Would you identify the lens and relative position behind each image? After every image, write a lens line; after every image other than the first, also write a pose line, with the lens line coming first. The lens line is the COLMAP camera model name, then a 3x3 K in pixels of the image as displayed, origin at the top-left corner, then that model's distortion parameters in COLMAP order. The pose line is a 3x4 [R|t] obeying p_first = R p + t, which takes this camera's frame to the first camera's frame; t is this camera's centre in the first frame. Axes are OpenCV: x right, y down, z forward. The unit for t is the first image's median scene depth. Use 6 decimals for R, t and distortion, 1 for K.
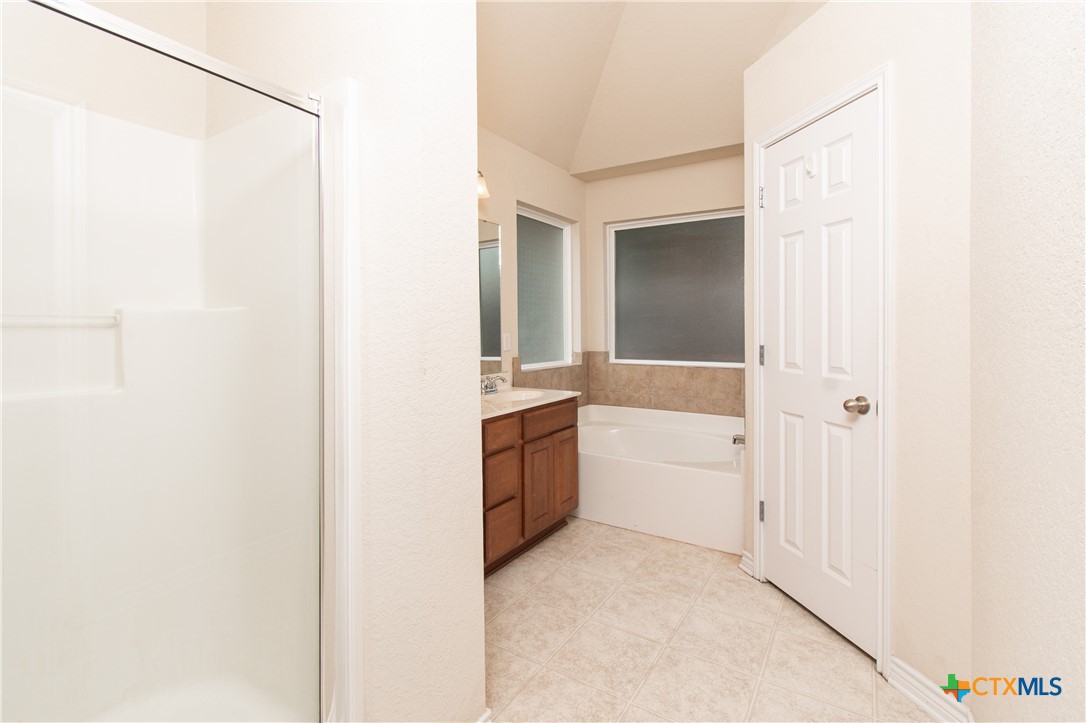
lens RADIAL K [[483.7, 0, 540.0], [0, 483.7, 340.2], [0, 0, 1]] dist [0.003478, -0.001920]
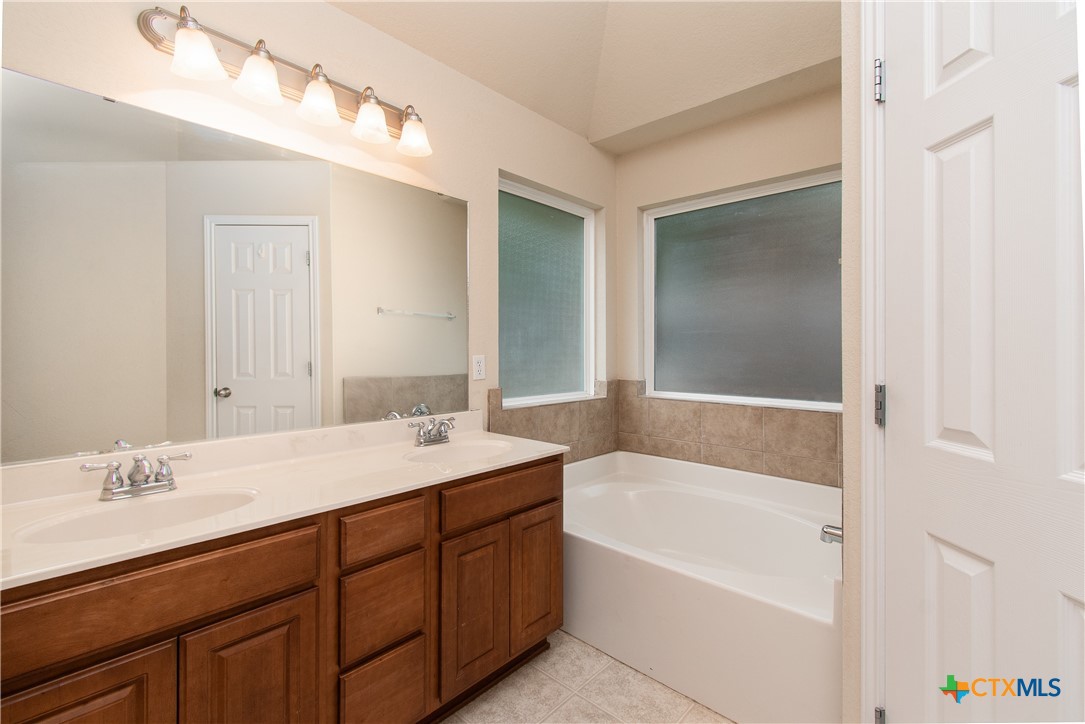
lens RADIAL K [[483.2, 0, 543.7], [0, 483.2, 352.0], [0, 0, 1]] dist [0.003478, -0.001920]
pose [[0.988044, 0.007746, -0.153977, 0.130311], [-0.010744, 0.999768, -0.018645, -0.006489], [0.153796, 0.020077, 0.987899, 0.305451]]
